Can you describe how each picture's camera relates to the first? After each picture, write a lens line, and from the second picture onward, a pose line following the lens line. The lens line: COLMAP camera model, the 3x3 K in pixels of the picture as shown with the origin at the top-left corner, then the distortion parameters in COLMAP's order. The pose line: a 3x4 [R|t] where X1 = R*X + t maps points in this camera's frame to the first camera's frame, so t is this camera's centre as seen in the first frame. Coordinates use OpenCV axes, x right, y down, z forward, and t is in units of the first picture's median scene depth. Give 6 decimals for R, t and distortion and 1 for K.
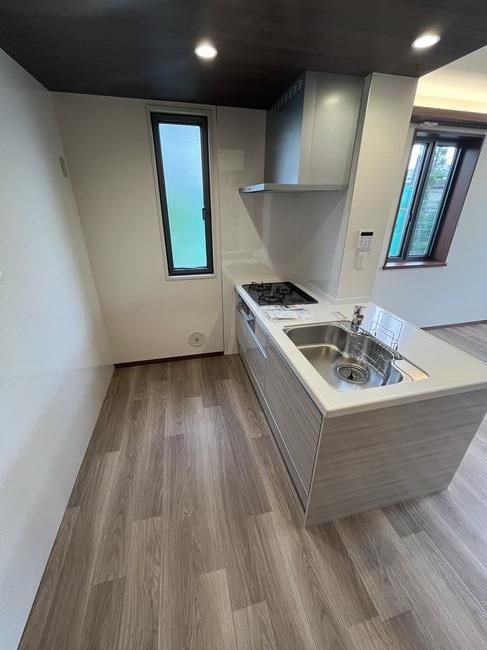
lens RADIAL K [[261.9, 0, 243.5], [0, 261.9, 325.0], [0, 0, 1]] dist [-0.002637, -0.000269]
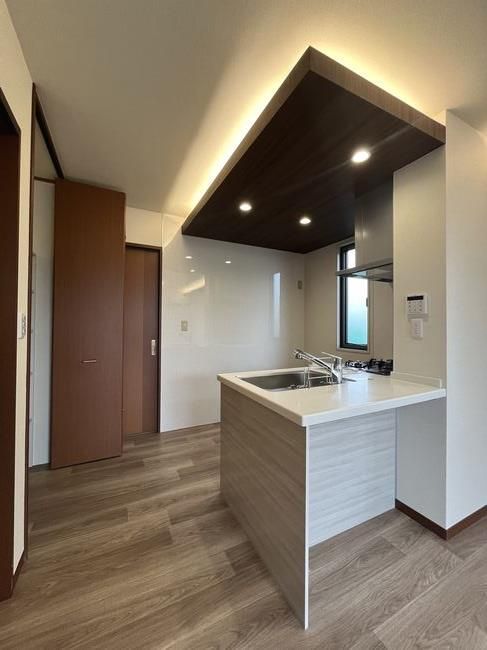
lens RADIAL K [[261.9, 0, 243.5], [0, 261.9, 325.0], [0, 0, 1]] dist [-0.002637, -0.000269]
pose [[0.221272, -0.007690, -0.975182, 1.211144], [-0.418878, 0.902277, -0.102160, 0.066277], [0.880670, 0.431087, 0.196428, 0.359194]]
